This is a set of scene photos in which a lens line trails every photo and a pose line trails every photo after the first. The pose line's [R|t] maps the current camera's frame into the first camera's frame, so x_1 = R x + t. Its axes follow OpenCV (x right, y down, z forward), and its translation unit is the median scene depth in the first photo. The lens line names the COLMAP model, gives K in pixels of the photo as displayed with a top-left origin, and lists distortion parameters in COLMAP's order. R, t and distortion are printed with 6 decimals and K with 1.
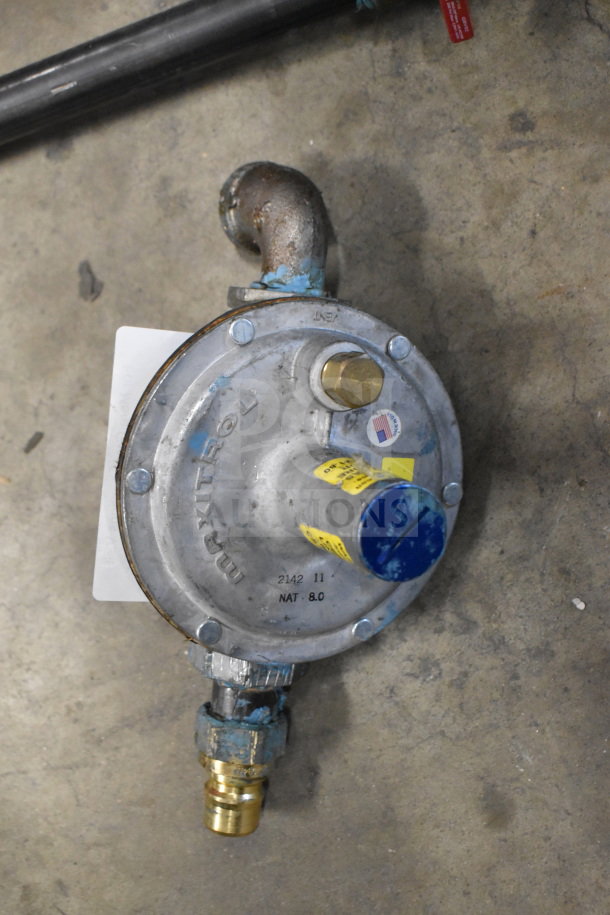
lens RADIAL K [[1197.6, 0, 305.0], [0, 1197.6, 457.5], [0, 0, 1]] dist [-0.013658, -0.066572]
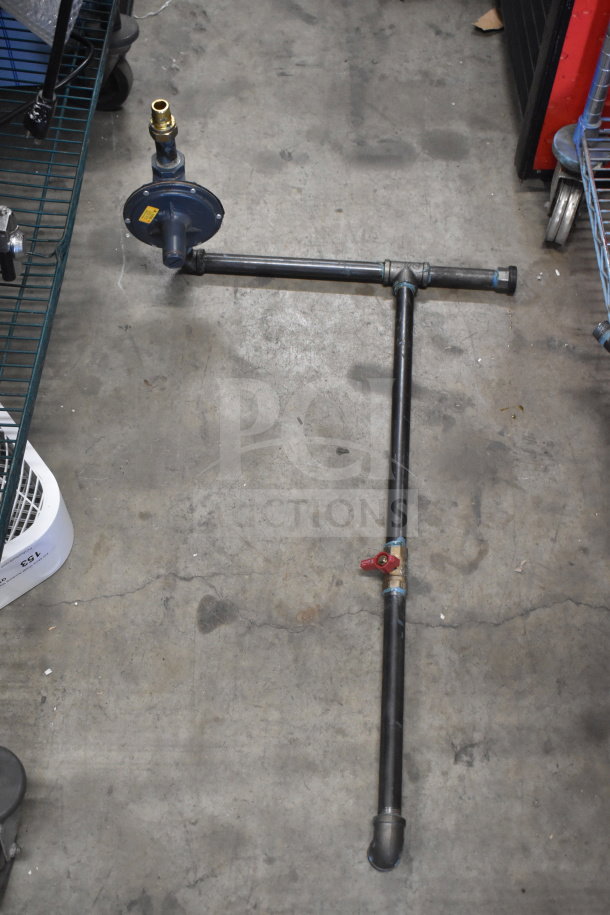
lens RADIAL K [[1070.2, 0, 305.0], [0, 1070.2, 457.5], [0, 0, 1]] dist [-0.054689, -0.006995]
pose [[-0.308085, 0.928316, -0.208120, 0.486395], [-0.949620, -0.286853, 0.126243, -0.450350], [0.057494, 0.236529, 0.969922, -1.867960]]
